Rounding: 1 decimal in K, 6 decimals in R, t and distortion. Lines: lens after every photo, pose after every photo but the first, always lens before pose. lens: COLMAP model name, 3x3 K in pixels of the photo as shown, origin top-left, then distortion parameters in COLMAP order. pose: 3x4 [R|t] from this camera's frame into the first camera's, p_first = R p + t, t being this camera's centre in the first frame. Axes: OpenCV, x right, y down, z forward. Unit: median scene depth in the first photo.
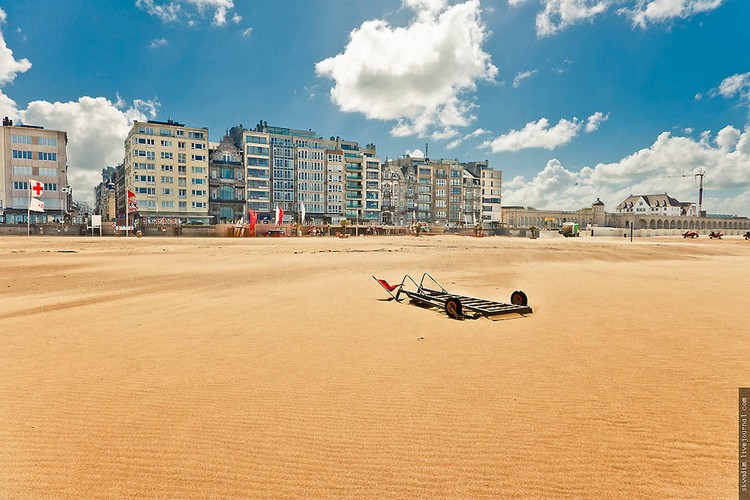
lens RADIAL K [[487.8, 0, 375.0], [0, 487.8, 250.0], [0, 0, 1]] dist [0.001129, 0.002316]
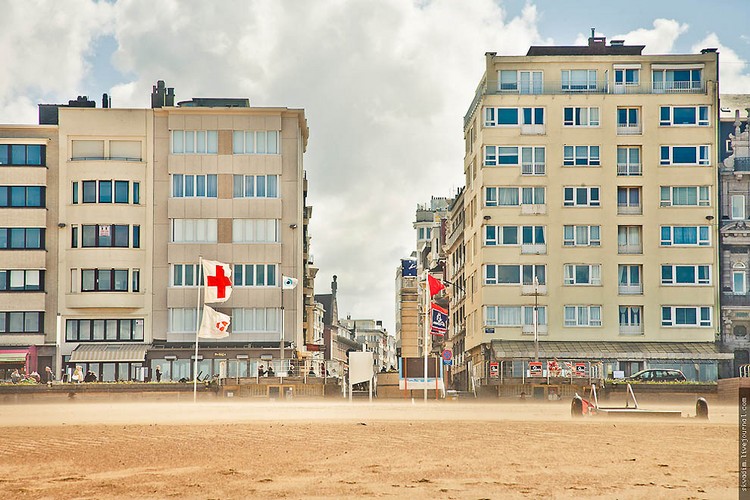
lens RADIAL K [[2280.8, 0, 375.0], [0, 2280.8, 250.0], [0, 0, 1]] dist [0.734449, 0.155833]
pose [[0.846421, -0.045996, -0.530524, 0.218306], [-0.018873, 0.993046, -0.116206, 0.032571], [0.532180, 0.108371, 0.839667, -0.258934]]
